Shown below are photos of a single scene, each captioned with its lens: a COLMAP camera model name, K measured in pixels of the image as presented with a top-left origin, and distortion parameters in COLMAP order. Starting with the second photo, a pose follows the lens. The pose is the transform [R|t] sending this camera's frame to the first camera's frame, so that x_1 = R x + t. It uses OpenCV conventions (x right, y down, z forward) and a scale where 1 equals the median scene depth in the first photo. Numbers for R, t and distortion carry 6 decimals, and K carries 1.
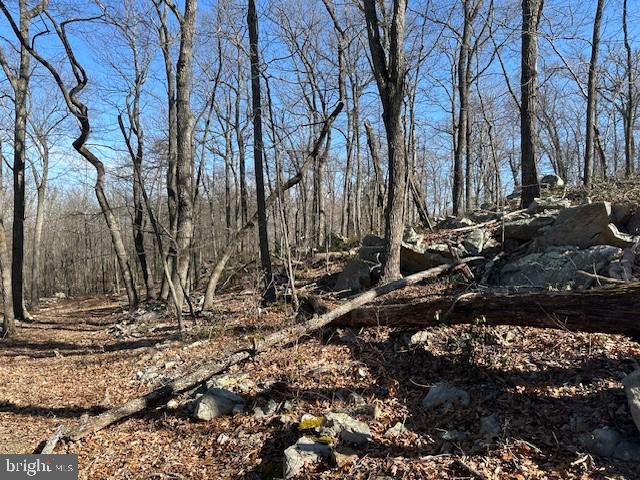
lens RADIAL K [[457.6, 0, 323.5], [0, 457.6, 240.6], [0, 0, 1]] dist [0.005950, -0.006331]
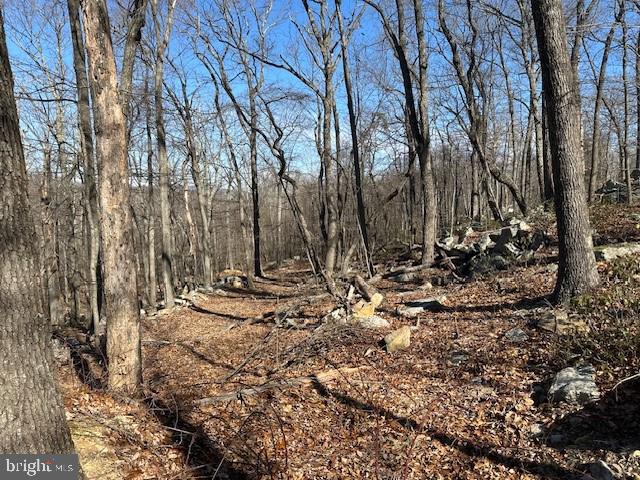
lens RADIAL K [[457.6, 0, 323.5], [0, 457.6, 240.6], [0, 0, 1]] dist [0.005950, -0.006331]
pose [[0.872047, 0.005000, -0.489397, 0.416454], [0.040071, 0.995861, 0.081575, -0.101303], [0.487779, -0.090748, 0.868237, -0.382848]]
